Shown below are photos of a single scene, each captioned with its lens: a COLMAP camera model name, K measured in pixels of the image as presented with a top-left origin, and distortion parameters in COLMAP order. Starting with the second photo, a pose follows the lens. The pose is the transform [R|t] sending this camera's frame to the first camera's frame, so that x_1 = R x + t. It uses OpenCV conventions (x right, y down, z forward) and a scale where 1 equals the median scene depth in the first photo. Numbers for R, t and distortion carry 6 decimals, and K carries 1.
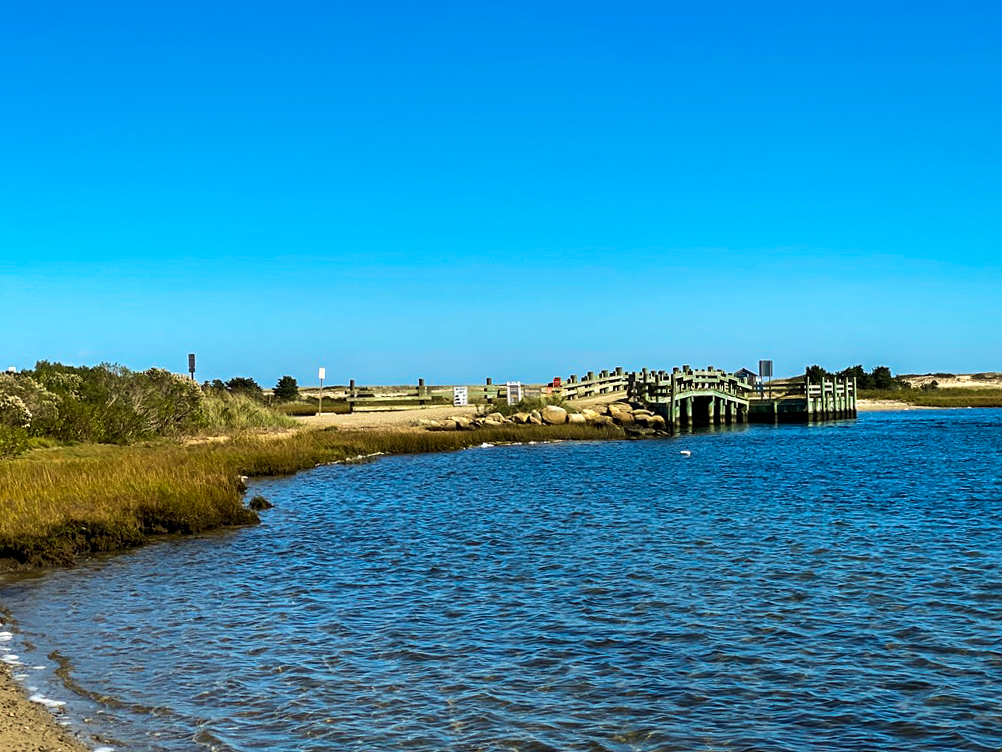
lens RADIAL K [[2132.5, 0, 501.0], [0, 2132.5, 376.5], [0, 0, 1]] dist [0.039569, 0.000000]
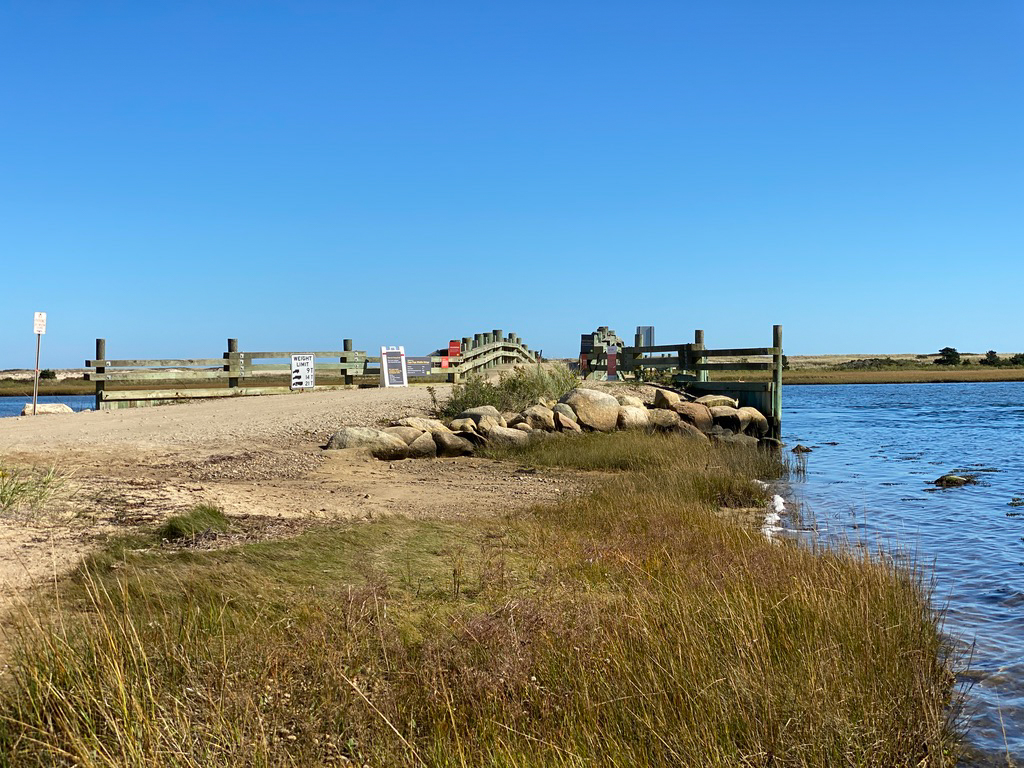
lens RADIAL K [[1551.1, 0, 512.1], [0, 1551.1, 384.9], [0, 0, 1]] dist [0.150200, 0.000000]
pose [[0.973331, -0.002307, 0.229392, -0.059095], [-0.000772, 0.999911, 0.013334, 0.007471], [-0.229402, -0.013155, 0.973243, 0.603519]]
